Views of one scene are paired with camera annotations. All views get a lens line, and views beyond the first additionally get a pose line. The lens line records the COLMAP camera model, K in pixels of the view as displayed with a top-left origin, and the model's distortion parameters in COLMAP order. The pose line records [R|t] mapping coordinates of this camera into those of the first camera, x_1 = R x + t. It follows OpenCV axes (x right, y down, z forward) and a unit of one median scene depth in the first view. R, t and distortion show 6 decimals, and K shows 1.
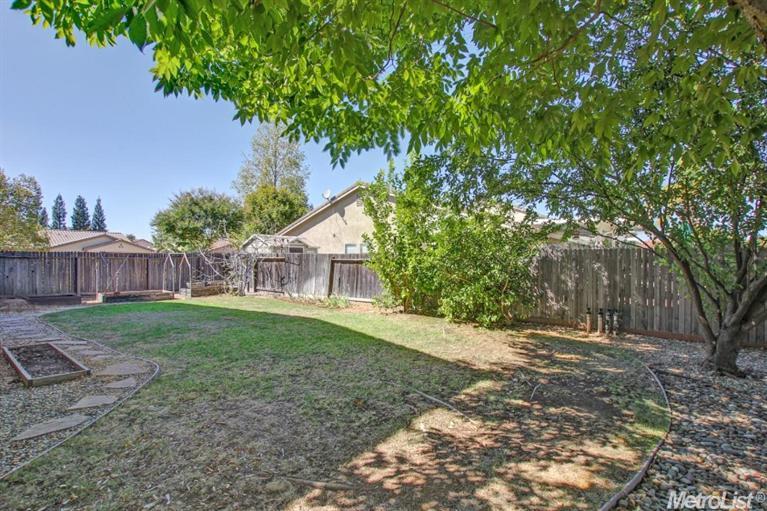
lens RADIAL K [[376.7, 0, 380.8], [0, 376.7, 256.9], [0, 0, 1]] dist [-0.025604, 0.001351]
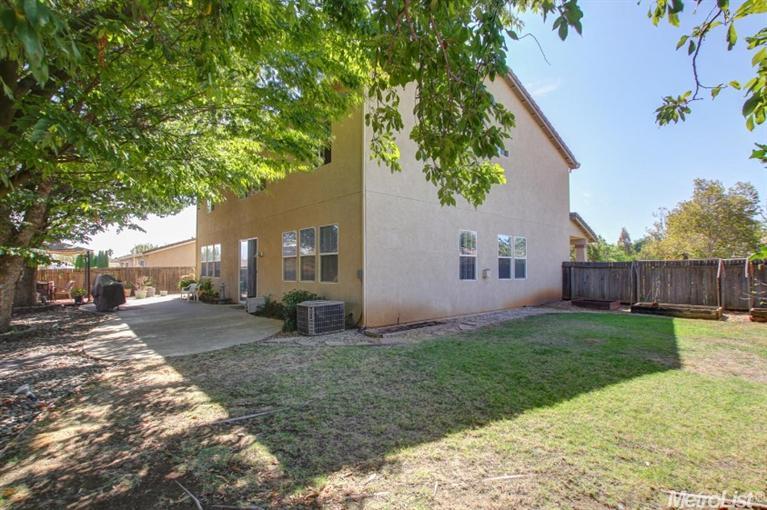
lens RADIAL K [[376.7, 0, 380.5], [0, 376.7, 257.9], [0, 0, 1]] dist [-0.025604, 0.001351]
pose [[-0.213286, -0.031310, -0.976488, 1.169854], [0.005547, 0.999431, -0.033257, 0.026274], [0.976974, -0.012510, -0.212991, 1.813870]]
